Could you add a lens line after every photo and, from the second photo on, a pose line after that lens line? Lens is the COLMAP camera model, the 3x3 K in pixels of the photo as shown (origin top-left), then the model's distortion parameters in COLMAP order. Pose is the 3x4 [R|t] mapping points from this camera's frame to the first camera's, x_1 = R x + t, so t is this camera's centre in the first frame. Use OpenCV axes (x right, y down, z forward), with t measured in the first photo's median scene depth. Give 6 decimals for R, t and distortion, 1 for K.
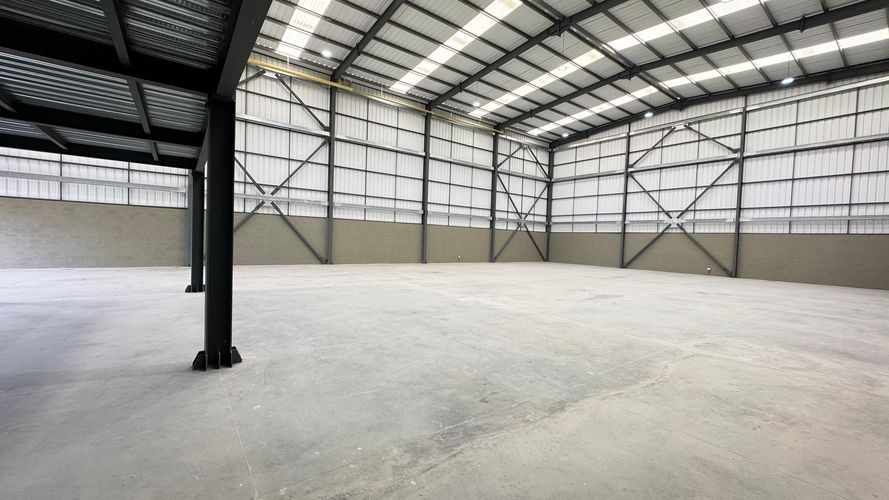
lens RADIAL K [[353.8, 0, 444.4], [0, 353.8, 250.7], [0, 0, 1]] dist [-0.003968, 0.000605]
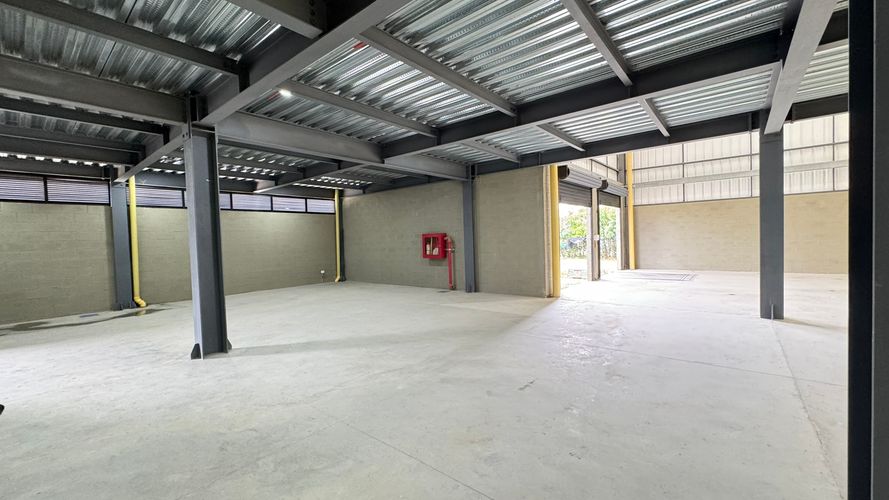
lens RADIAL K [[353.8, 0, 443.1], [0, 353.8, 253.0], [0, 0, 1]] dist [-0.003968, 0.000605]
pose [[0.232617, -0.005264, -0.972554, -0.259511], [0.011659, 0.999929, -0.002624, -0.003997], [0.972499, -0.010729, 0.232661, 0.011739]]
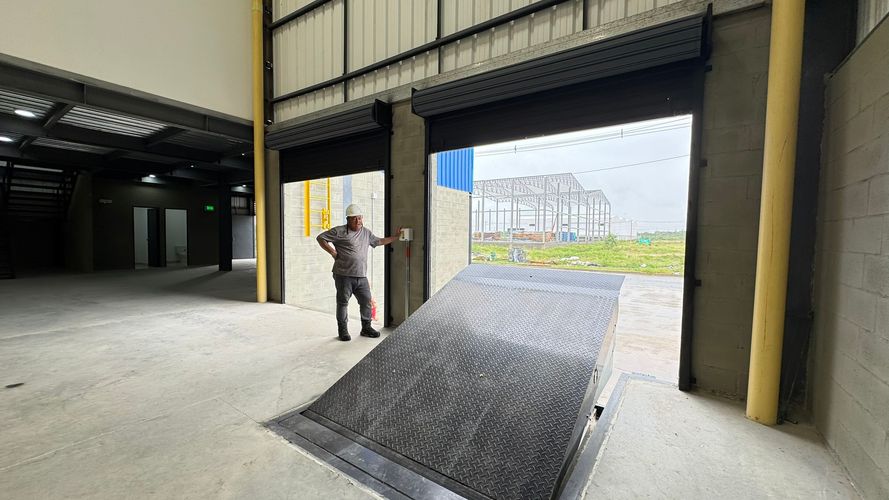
lens RADIAL K [[353.8, 0, 445.1], [0, 353.8, 250.5], [0, 0, 1]] dist [-0.003968, 0.000605]
pose [[-0.945678, -0.036038, -0.323100, -0.697356], [-0.058311, 0.996523, 0.059519, -0.031883], [0.319832, 0.075126, -0.944491, 0.622800]]
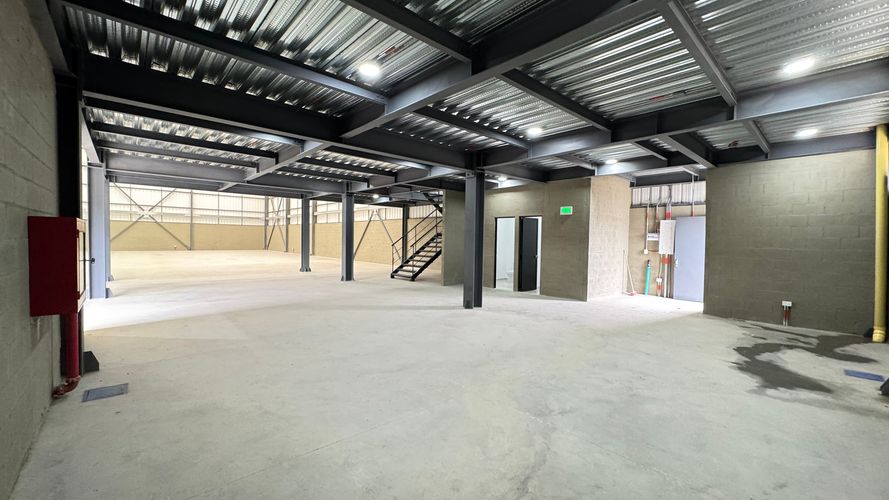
lens RADIAL K [[353.8, 0, 444.3], [0, 353.8, 248.7], [0, 0, 1]] dist [-0.003968, 0.000605]
pose [[-0.088574, -0.065693, 0.993901, -0.920058], [0.010341, 0.997708, 0.066867, -0.029512], [-0.996016, 0.016201, -0.087692, -0.022479]]
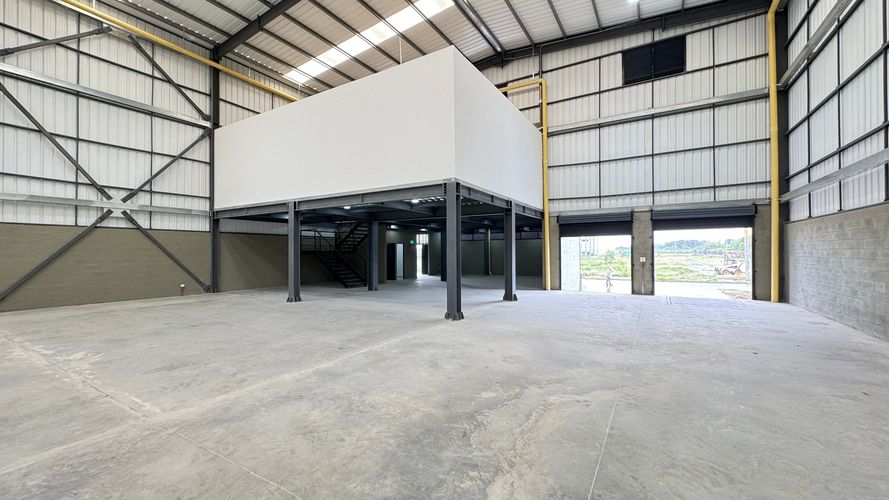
lens RADIAL K [[353.8, 0, 445.0], [0, 353.8, 252.3], [0, 0, 1]] dist [-0.003968, 0.000605]
pose [[-0.926502, -0.032409, -0.374892, -0.144482], [-0.040391, 0.999093, 0.013452, -0.034163], [0.374117, 0.027605, -0.926971, 0.867400]]
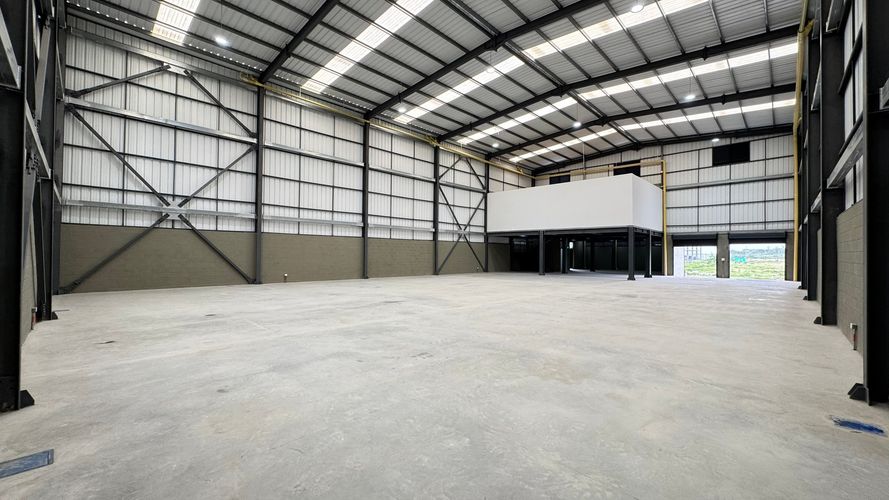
lens RADIAL K [[353.8, 0, 445.3], [0, 353.8, 252.4], [0, 0, 1]] dist [-0.003968, 0.000605]
pose [[-0.986114, -0.045148, -0.159813, 0.446676], [-0.049111, 0.998574, 0.020932, -0.029406], [0.158640, 0.028490, -0.986925, 1.482565]]
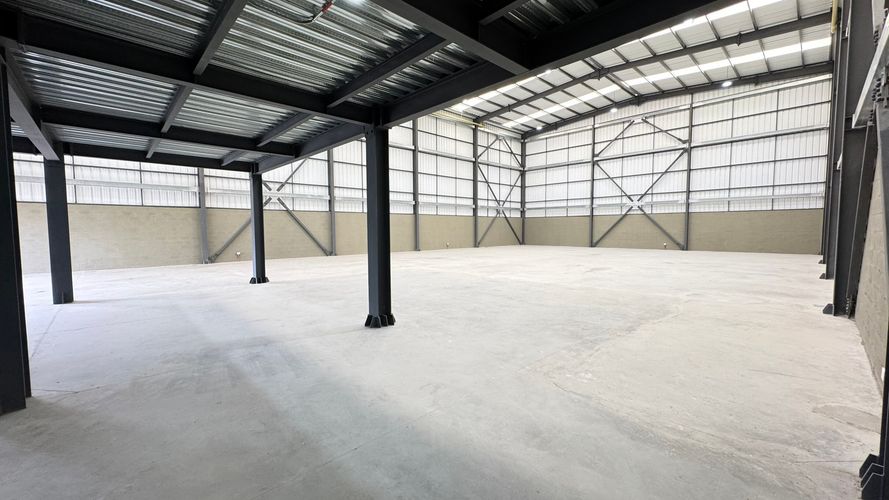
lens RADIAL K [[353.8, 0, 444.3], [0, 353.8, 251.2], [0, 0, 1]] dist [-0.003968, 0.000605]
pose [[0.992273, -0.047594, 0.114586, -0.114356], [0.043591, 0.998357, 0.037191, 0.000337], [-0.116168, -0.031909, 0.992717, -0.078029]]
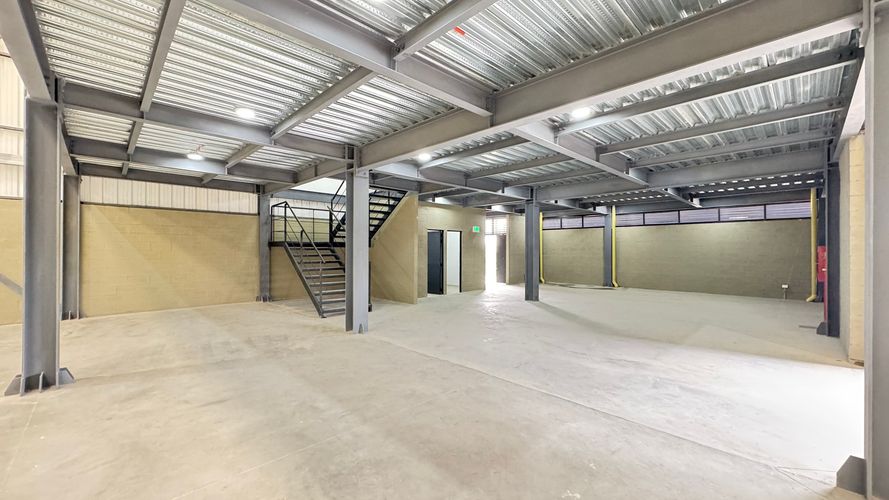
lens RADIAL K [[353.8, 0, 443.5], [0, 353.8, 250.5], [0, 0, 1]] dist [-0.003968, 0.000605]
pose [[-0.991211, -0.039236, -0.126338, -0.327562], [-0.042875, 0.998736, 0.026214, -0.021822], [0.125150, 0.031400, -0.991641, 0.429387]]
